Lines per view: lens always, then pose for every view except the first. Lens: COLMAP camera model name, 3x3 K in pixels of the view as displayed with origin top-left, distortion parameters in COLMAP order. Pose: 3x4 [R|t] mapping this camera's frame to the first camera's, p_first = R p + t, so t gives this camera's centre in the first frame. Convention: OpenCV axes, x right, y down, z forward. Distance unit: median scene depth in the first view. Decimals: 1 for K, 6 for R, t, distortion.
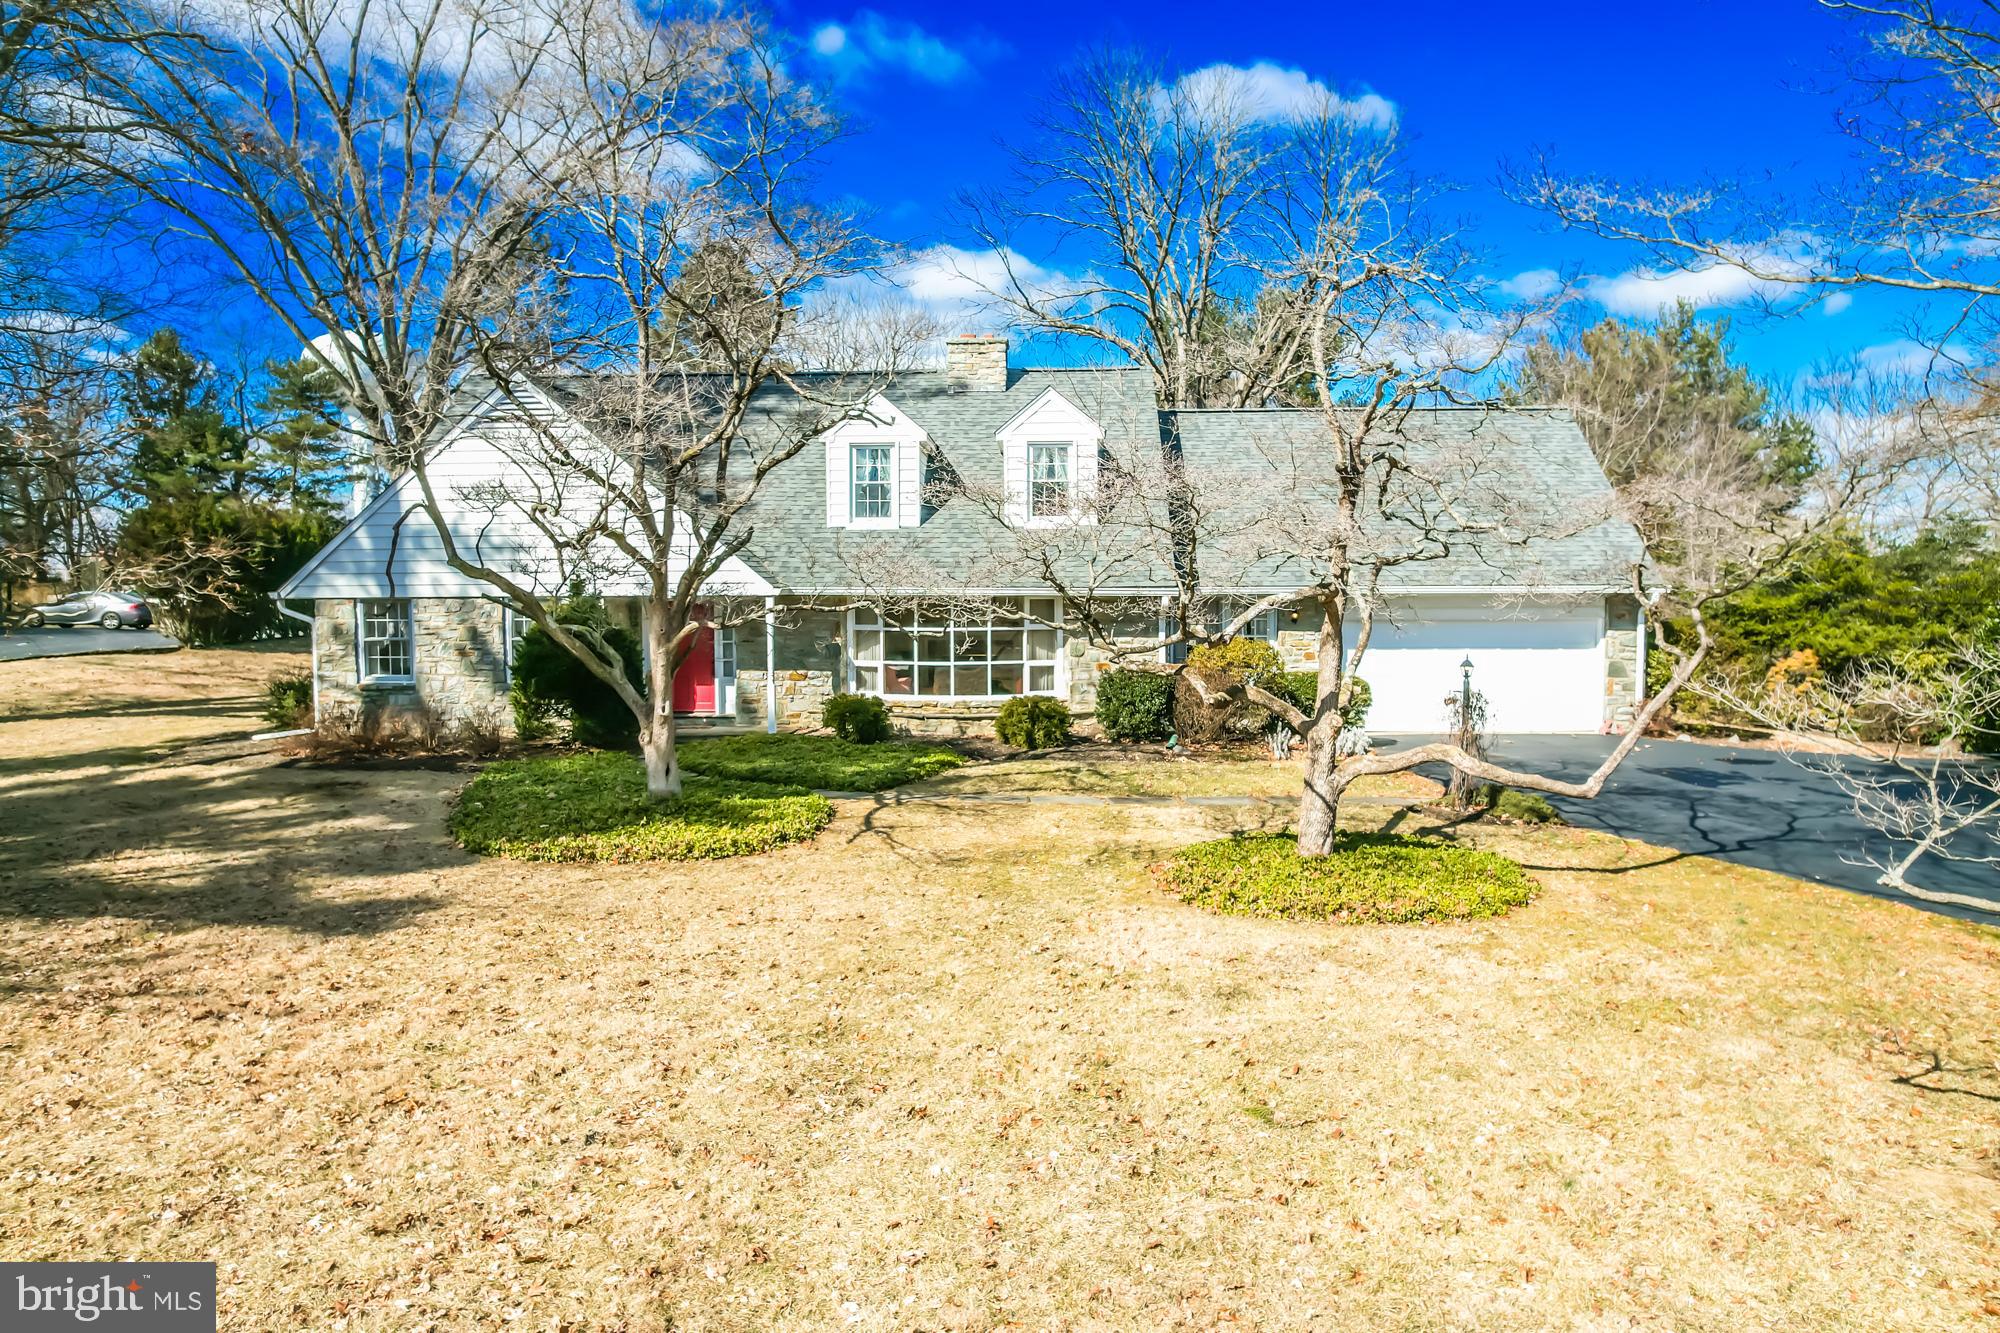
lens RADIAL K [[1297.7, 0, 1000.0], [0, 1297.7, 666.5], [0, 0, 1]] dist [-0.065438, 0.069357]
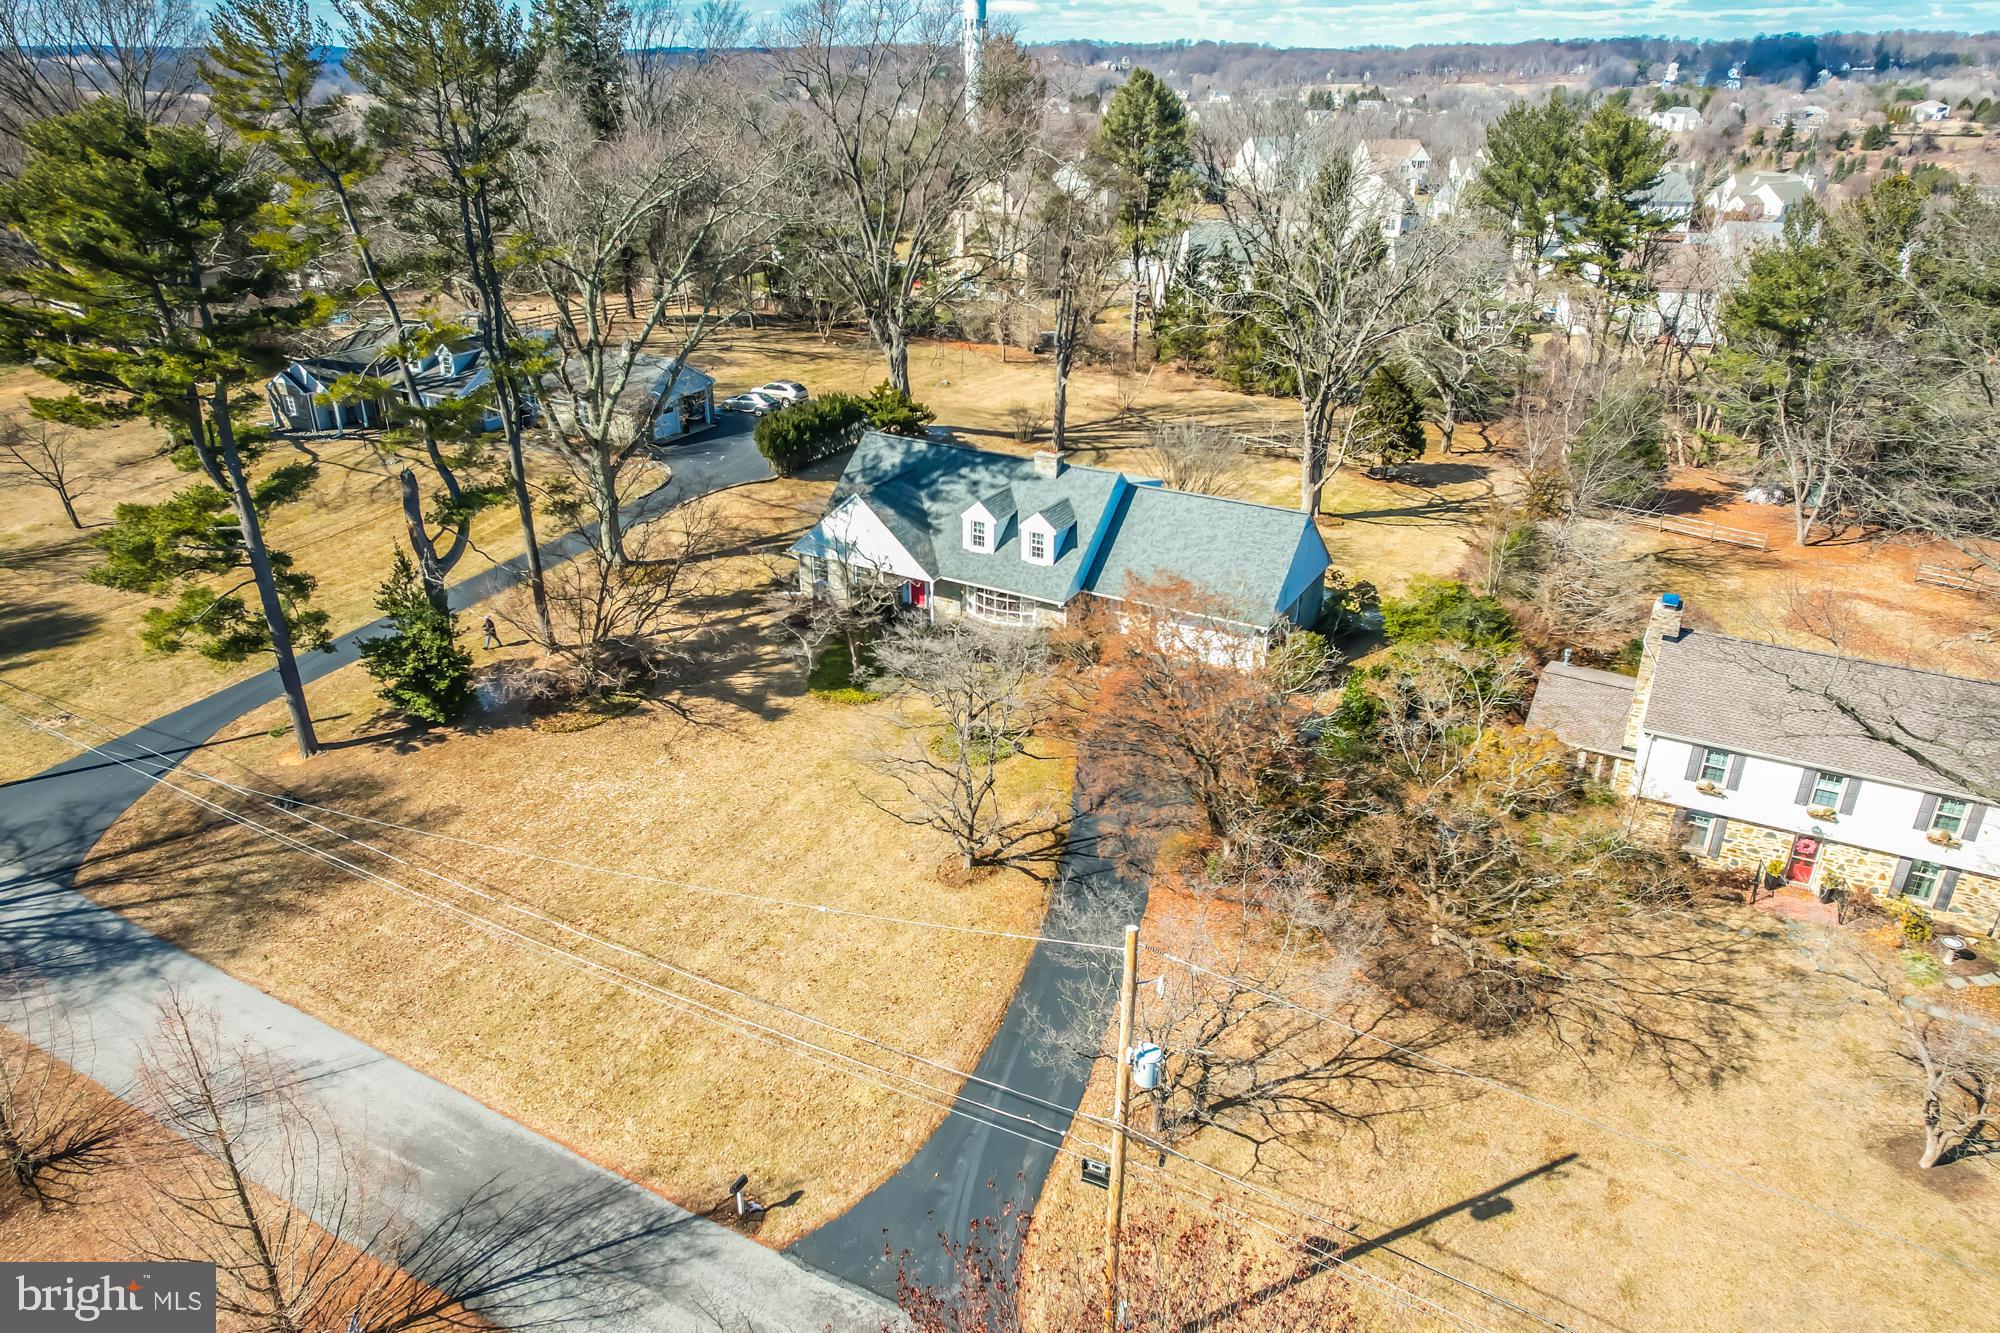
lens RADIAL K [[1297.7, 0, 1000.0], [0, 1297.7, 666.5], [0, 0, 1]] dist [-0.065438, 0.069357]
pose [[0.891690, 0.192351, -0.409743, 1.119239], [-0.029949, 0.928305, 0.370610, -0.904849], [0.451654, -0.318198, 0.833522, -1.327497]]
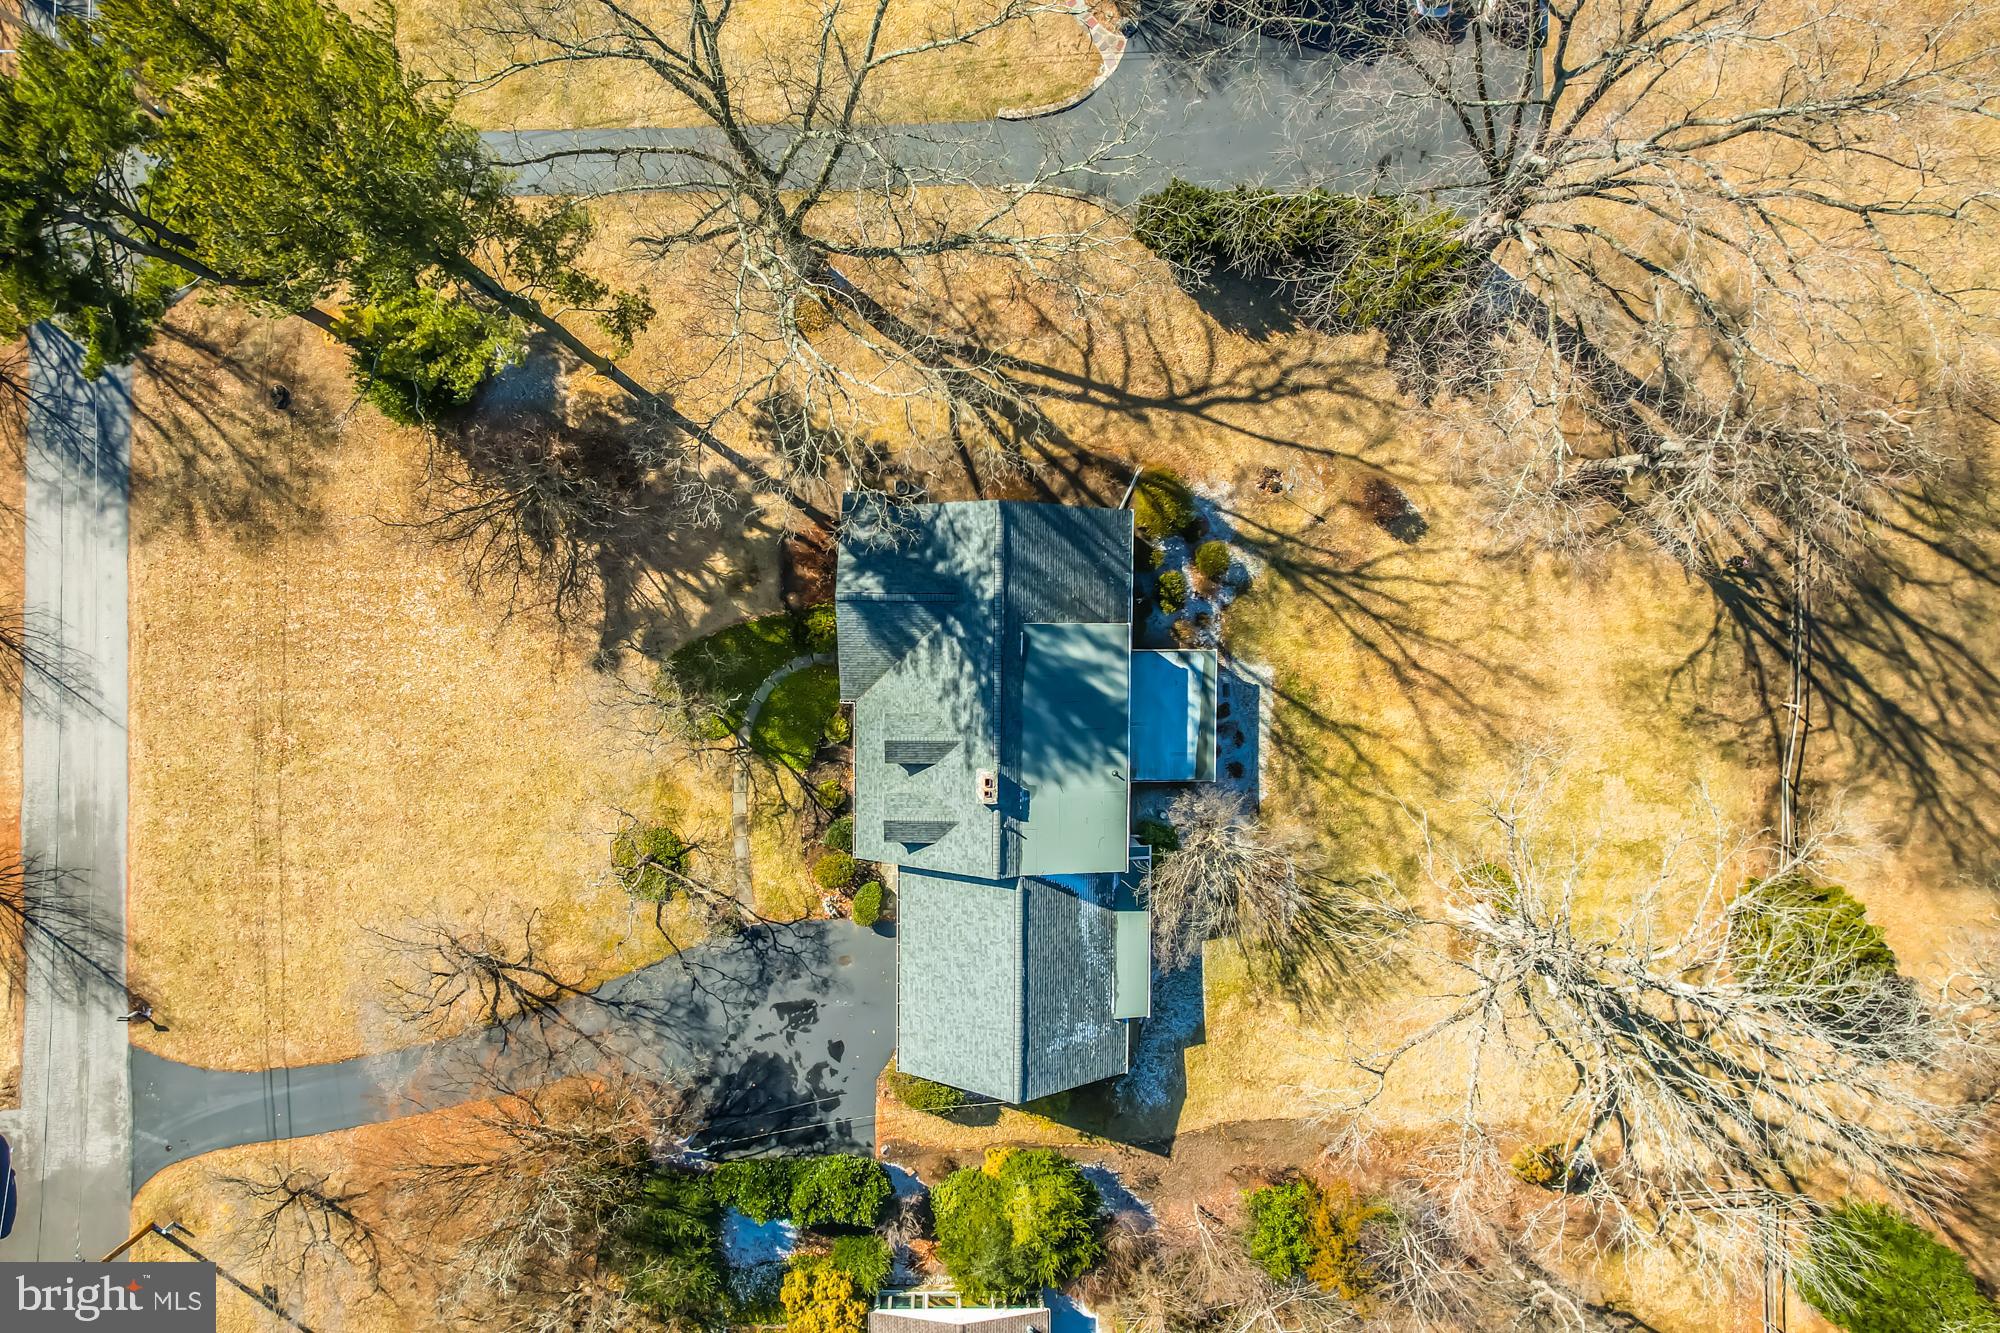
lens RADIAL K [[1297.7, 0, 1000.0], [0, 1297.7, 666.5], [0, 0, 1]] dist [-0.065438, 0.069357]
pose [[0.039051, 0.999042, 0.019773, -0.254032], [-0.074969, -0.016803, 0.997044, -2.464924], [0.996421, -0.040418, 0.074241, 1.059229]]
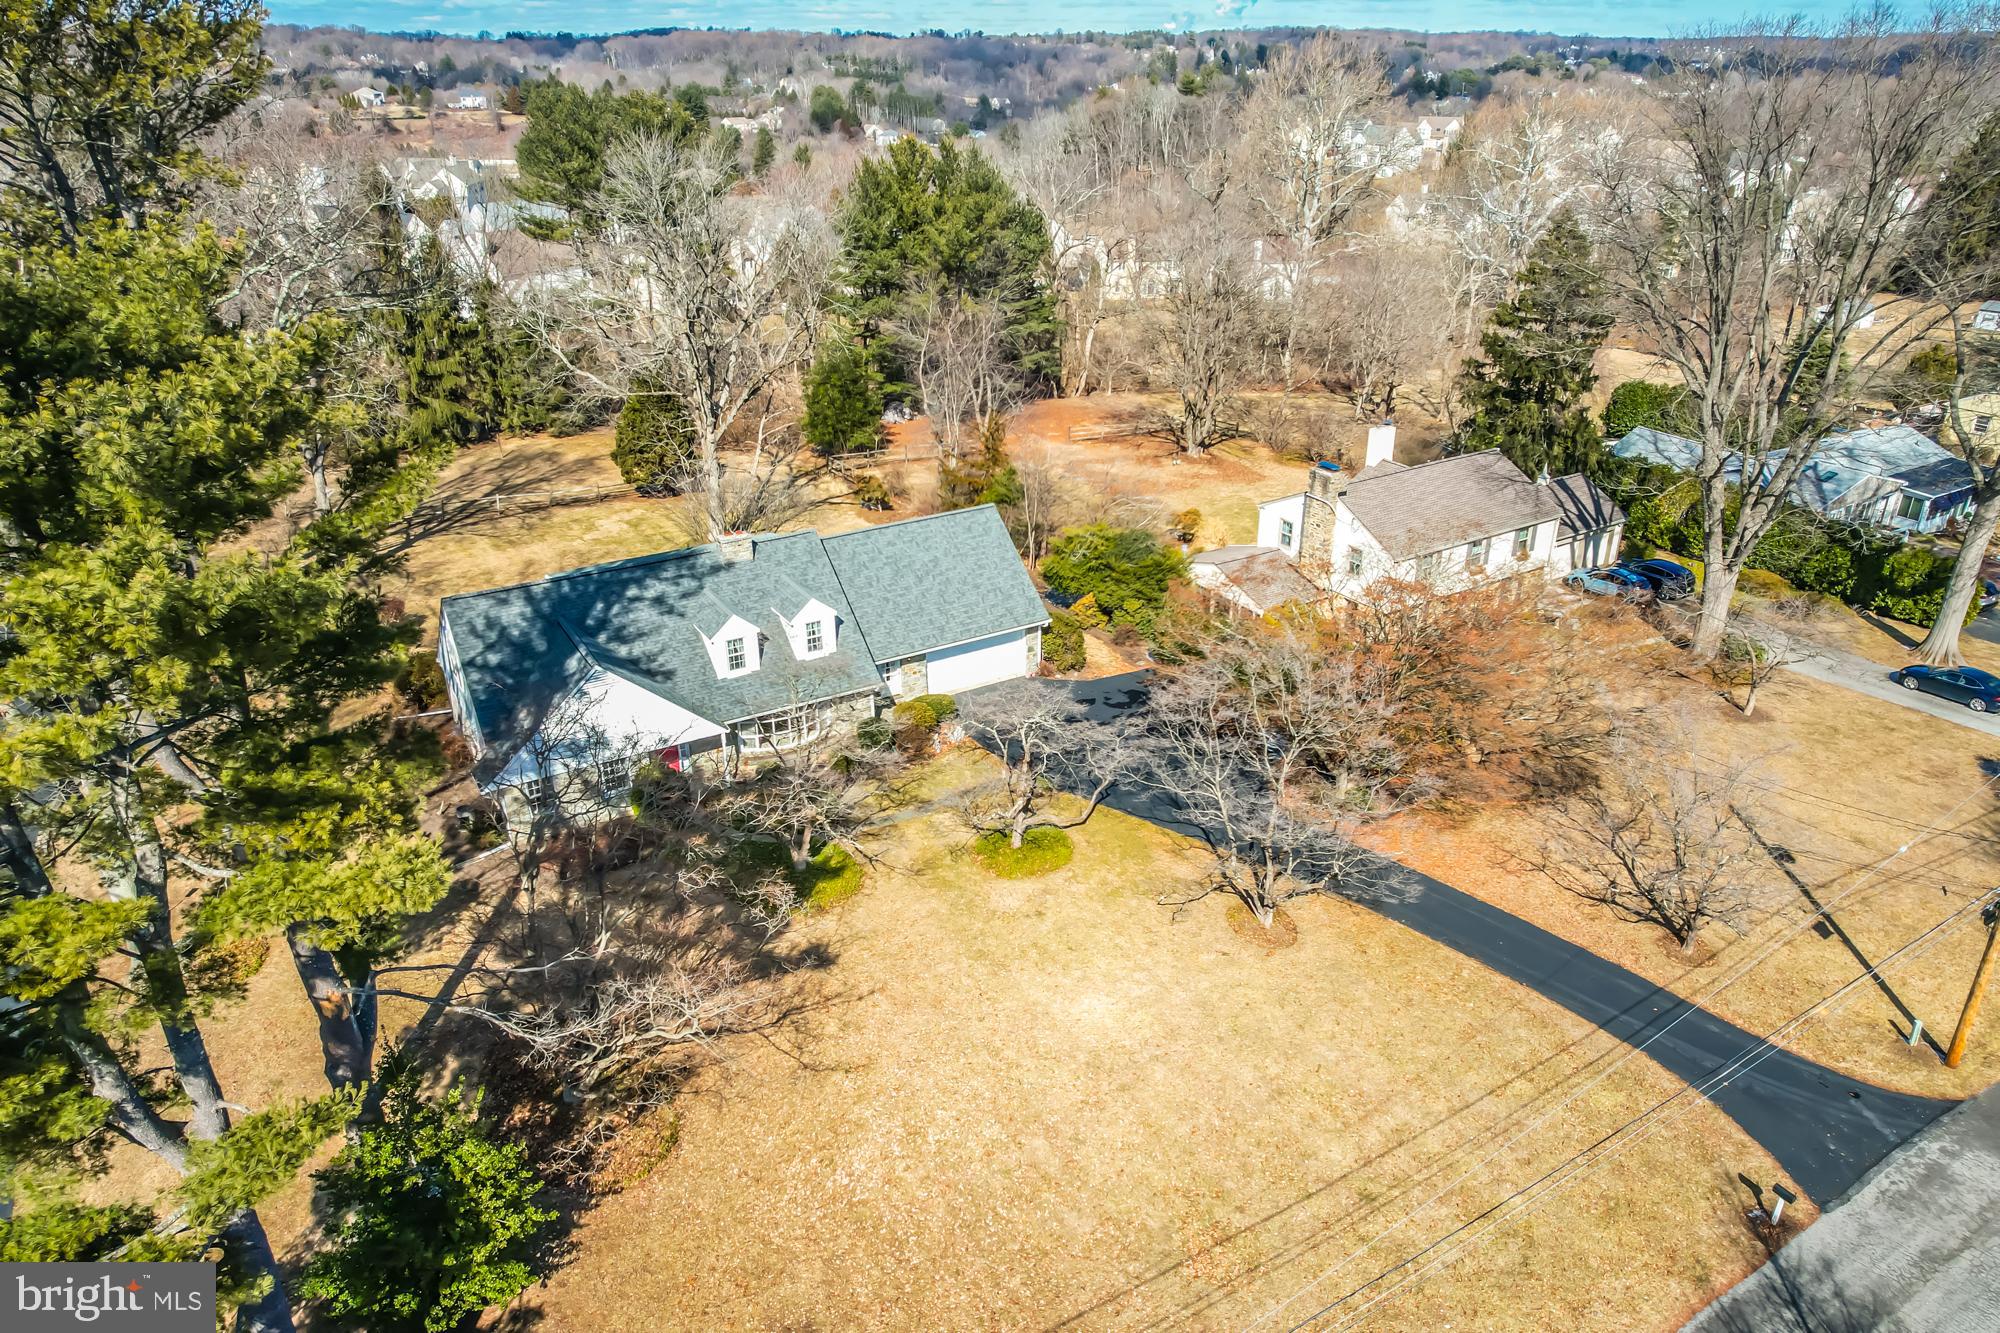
lens RADIAL K [[1297.7, 0, 1000.0], [0, 1297.7, 666.5], [0, 0, 1]] dist [-0.065438, 0.069357]
pose [[0.829570, -0.234472, 0.506790, -0.837562], [0.032272, 0.926186, 0.375684, -0.928956], [-0.557469, -0.295301, 0.775903, -0.908378]]
